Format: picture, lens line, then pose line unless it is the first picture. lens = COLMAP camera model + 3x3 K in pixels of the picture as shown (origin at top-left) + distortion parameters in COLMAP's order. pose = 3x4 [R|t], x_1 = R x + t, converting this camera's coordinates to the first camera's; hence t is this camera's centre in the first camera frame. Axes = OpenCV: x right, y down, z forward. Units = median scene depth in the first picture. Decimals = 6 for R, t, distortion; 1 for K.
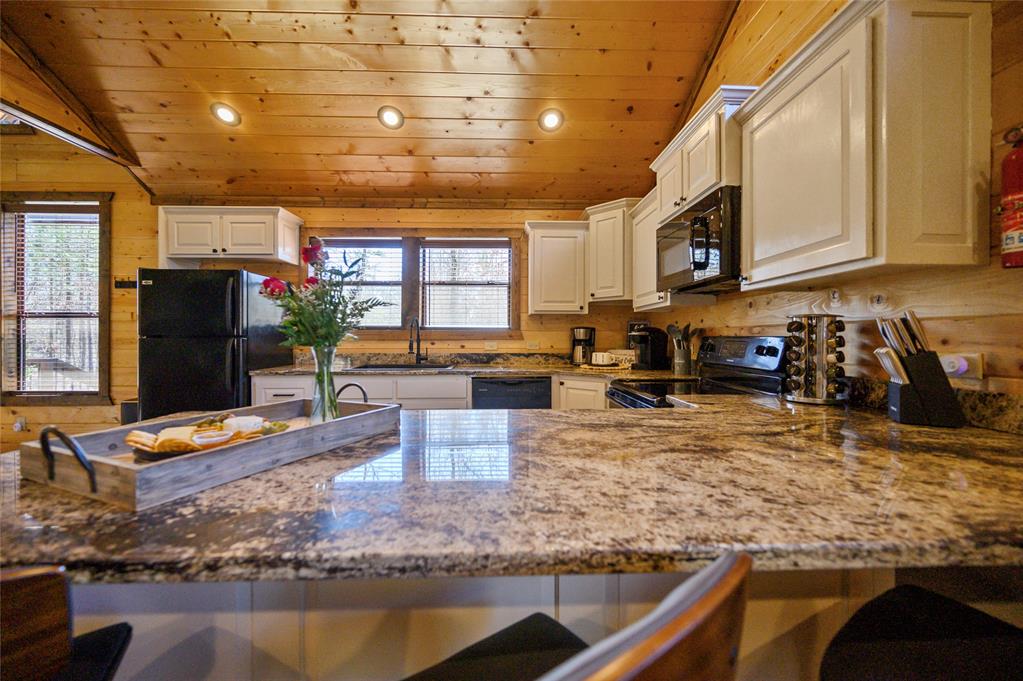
lens RADIAL K [[406.7, 0, 510.5], [0, 406.7, 337.4], [0, 0, 1]] dist [-0.003662, 0.000656]
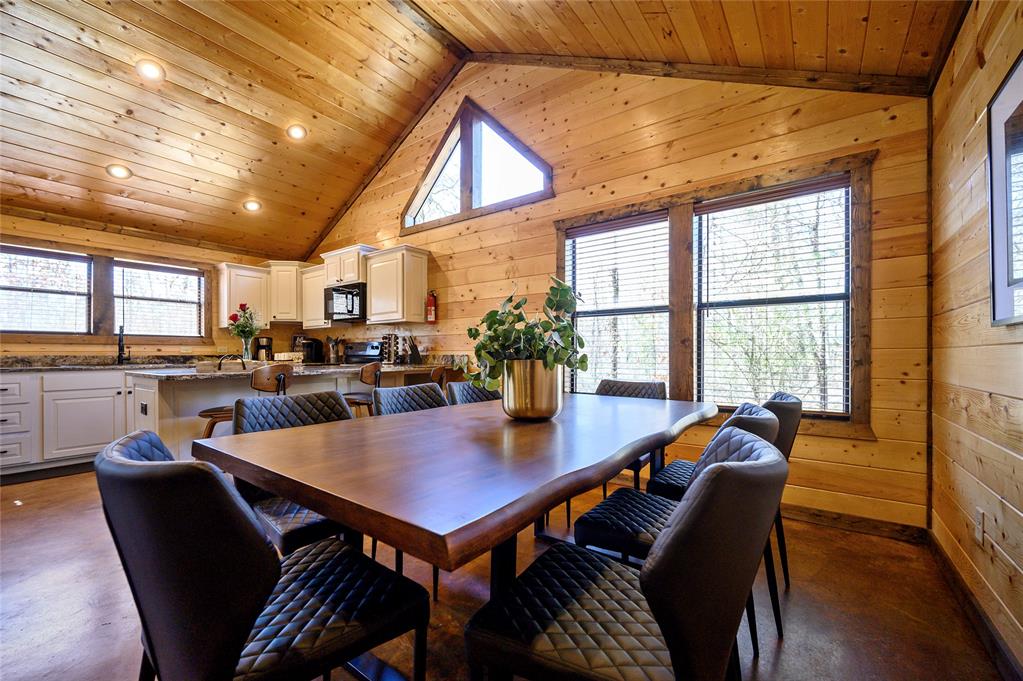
lens RADIAL K [[406.7, 0, 505.5], [0, 406.7, 357.0], [0, 0, 1]] dist [-0.003662, 0.000656]
pose [[0.618941, -0.008670, 0.785390, -0.471662], [0.003794, 0.999960, 0.008049, 0.040712], [-0.785428, -0.002002, 0.618949, -0.664639]]
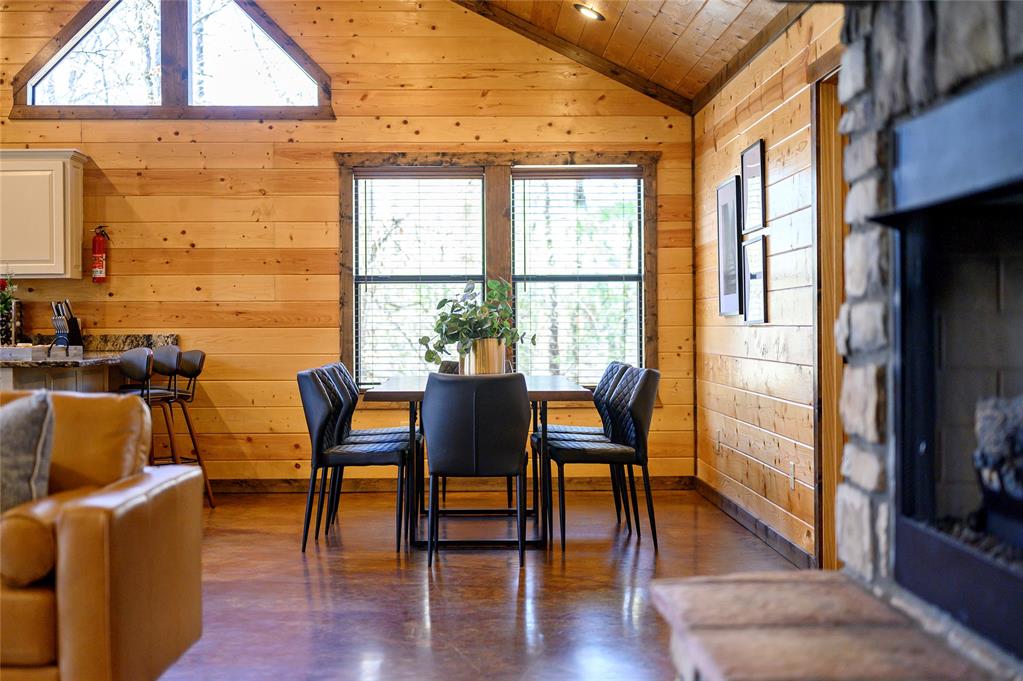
lens RADIAL K [[1464.6, 0, 501.7], [0, 1464.6, 333.6], [0, 0, 1]] dist [0.003685, 0.000000]
pose [[0.010621, -0.008278, 0.999909, -2.267211], [0.007839, 0.999936, 0.008195, 0.024103], [-0.999913, 0.007751, 0.010685, -0.466173]]
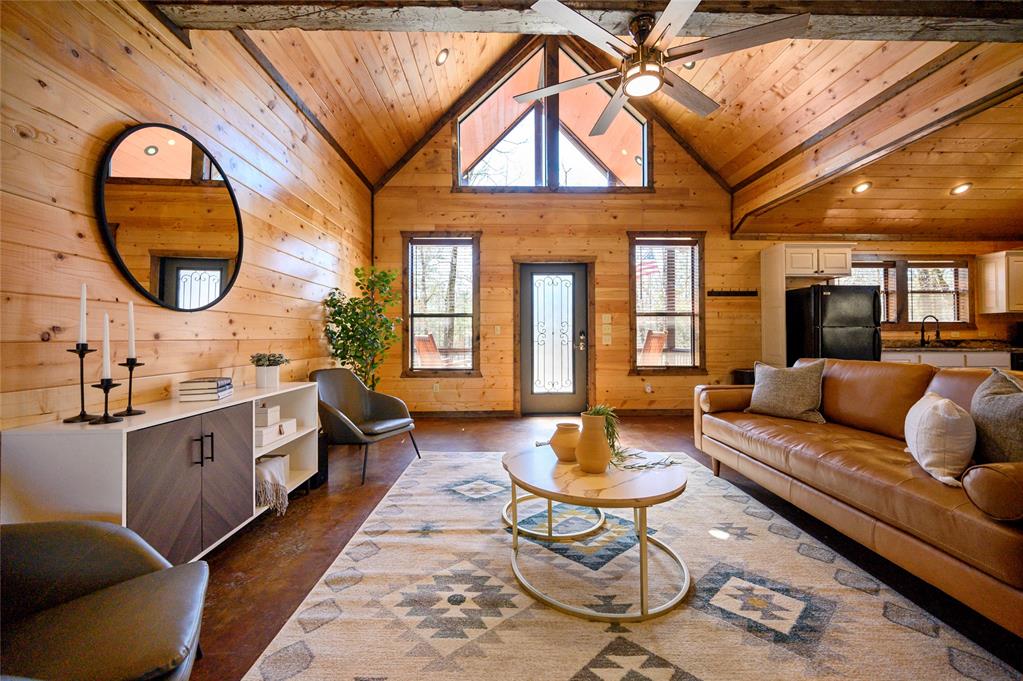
lens RADIAL K [[406.7, 0, 506.3], [0, 406.7, 332.9], [0, 0, 1]] dist [-0.003662, 0.000656]
pose [[0.999917, -0.003198, -0.012447, -1.773135], [0.003063, 0.999936, -0.010852, 0.027850], [0.012481, 0.010813, 0.999864, -0.512896]]
